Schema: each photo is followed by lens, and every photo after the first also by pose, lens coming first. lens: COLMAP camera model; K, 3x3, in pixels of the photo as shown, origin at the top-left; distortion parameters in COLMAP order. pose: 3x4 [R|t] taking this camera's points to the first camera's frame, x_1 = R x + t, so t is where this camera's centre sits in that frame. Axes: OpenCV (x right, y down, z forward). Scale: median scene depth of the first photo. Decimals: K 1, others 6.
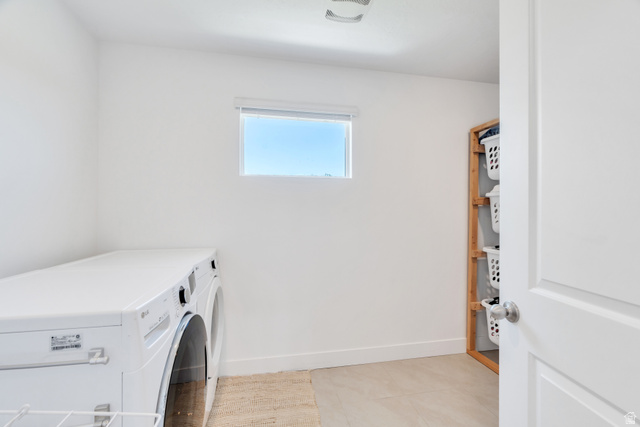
lens RADIAL K [[285.7, 0, 319.0], [0, 285.7, 211.8], [0, 0, 1]] dist [-0.009138, 0.000166]
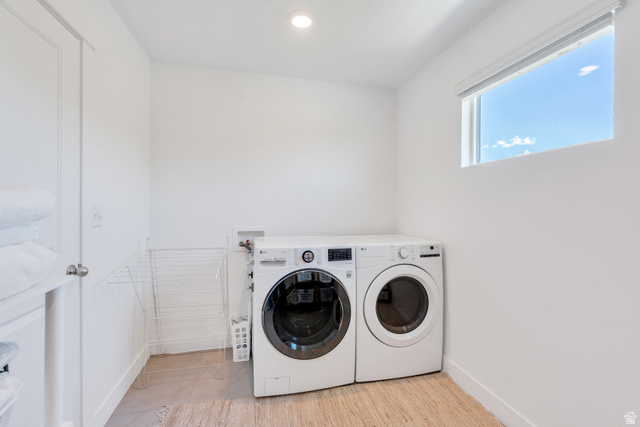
lens RADIAL K [[285.7, 0, 318.6], [0, 285.7, 211.6], [0, 0, 1]] dist [-0.009138, 0.000166]
pose [[0.035909, 0.012897, -0.999272, 0.624938], [-0.002946, 0.999914, 0.012800, 0.002707], [0.999351, 0.002484, 0.035944, 0.511003]]
